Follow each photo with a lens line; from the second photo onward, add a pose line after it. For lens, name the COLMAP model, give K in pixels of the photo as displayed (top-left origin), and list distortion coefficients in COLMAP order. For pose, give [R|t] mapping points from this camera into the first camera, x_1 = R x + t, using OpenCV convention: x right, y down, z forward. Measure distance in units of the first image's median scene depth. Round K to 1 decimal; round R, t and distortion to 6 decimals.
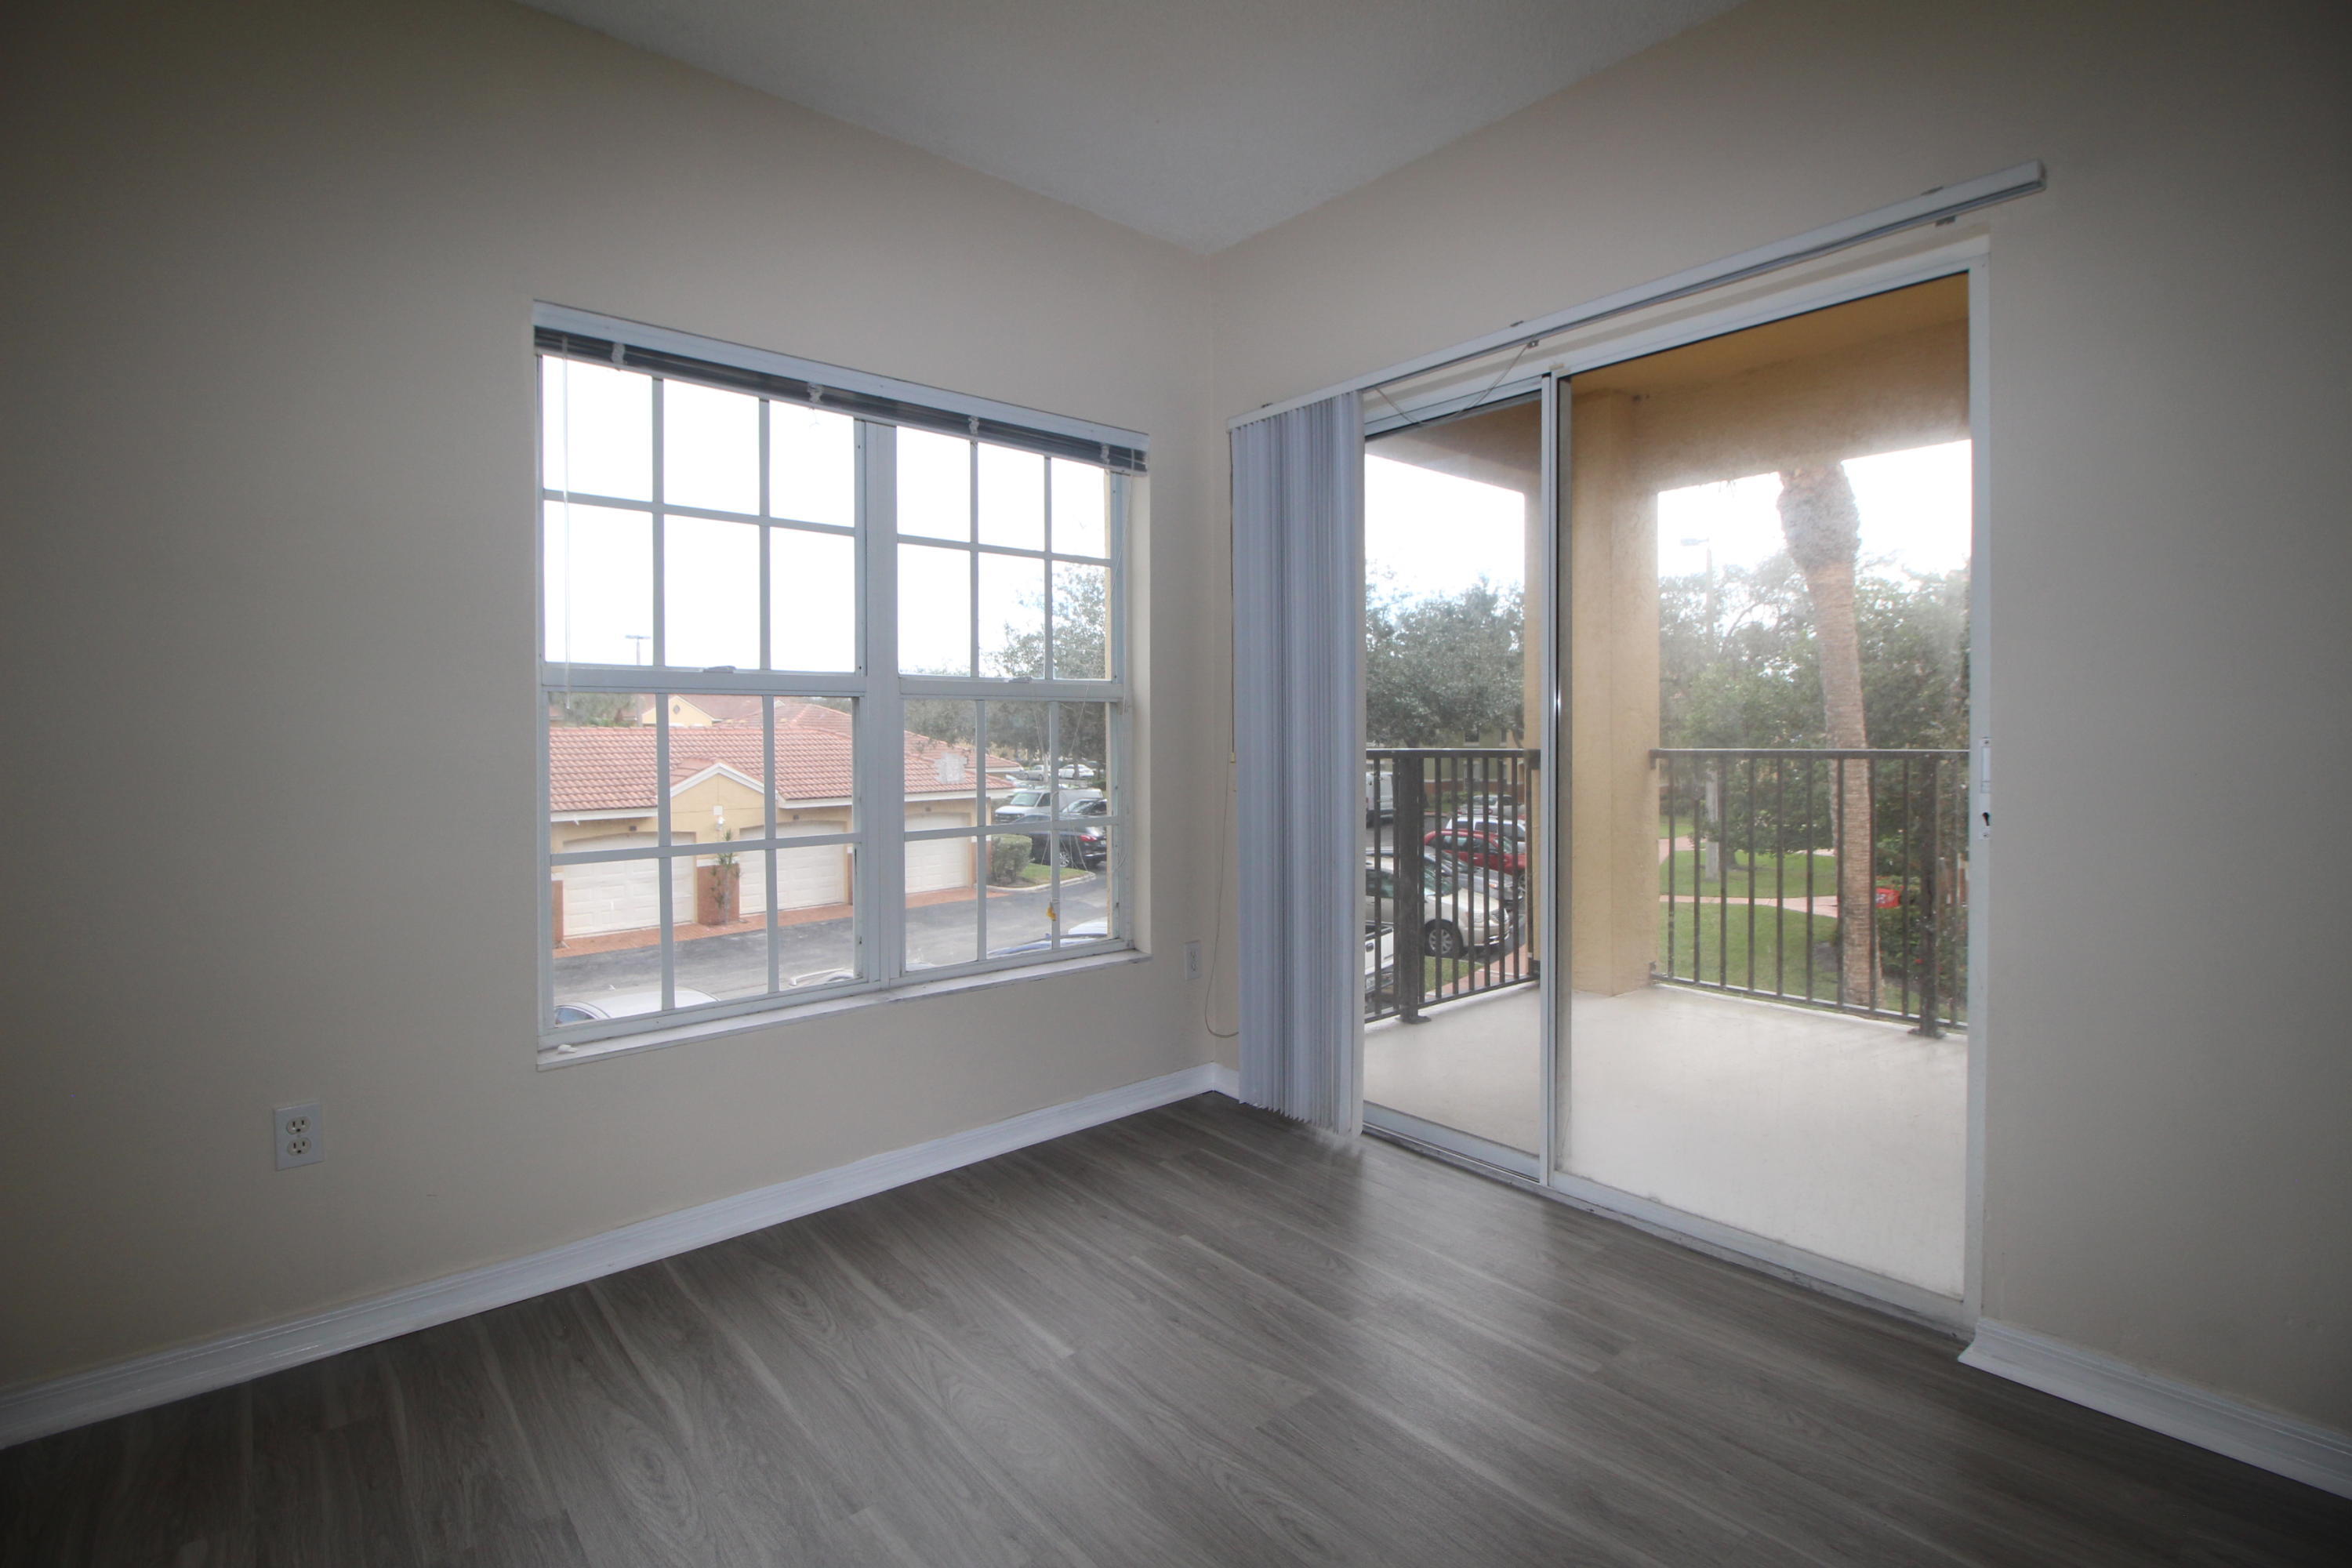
lens RADIAL K [[1088.5, 0, 1184.1], [0, 1088.5, 741.2], [0, 0, 1]] dist [0.003360, -0.013968]
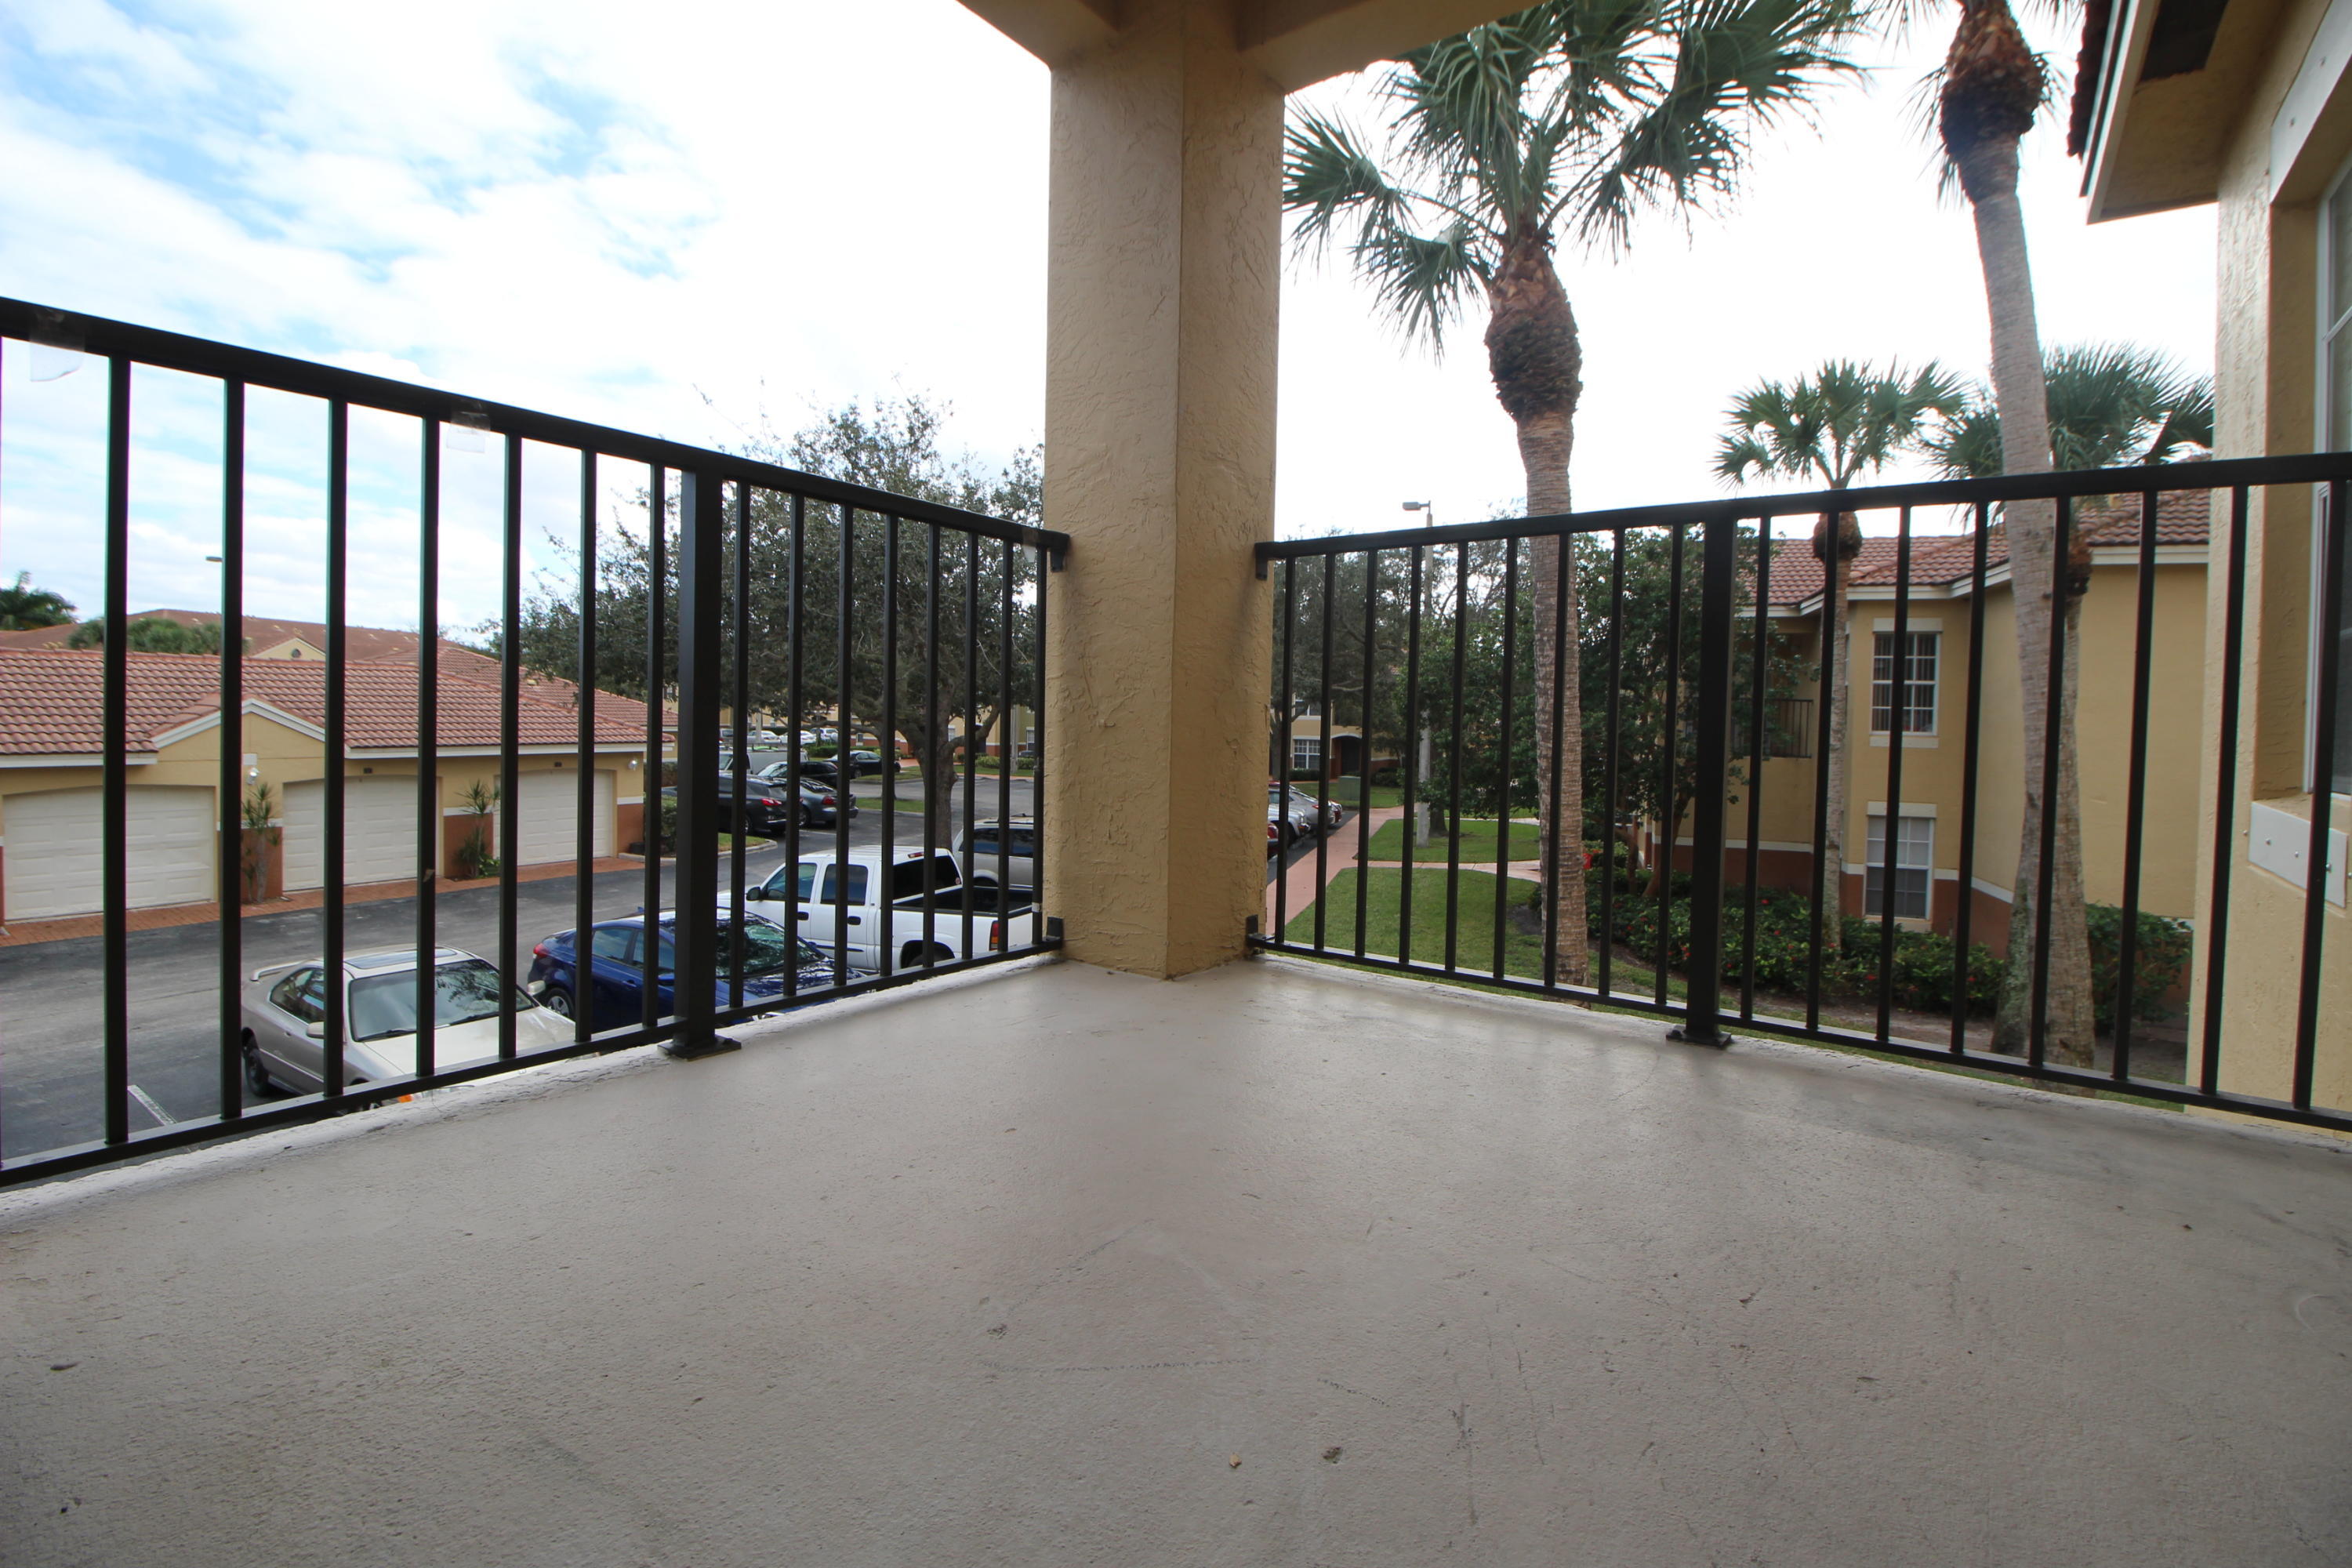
lens RADIAL K [[1060.1, 0, 1192.8], [0, 1060.1, 747.8], [0, 0, 1]] dist [0.005794, -0.012289]
pose [[0.974368, 0.018707, 0.224182, 0.072624], [-0.023875, 0.999508, 0.020362, 0.027563], [-0.223691, -0.025192, 0.974334, 0.123867]]
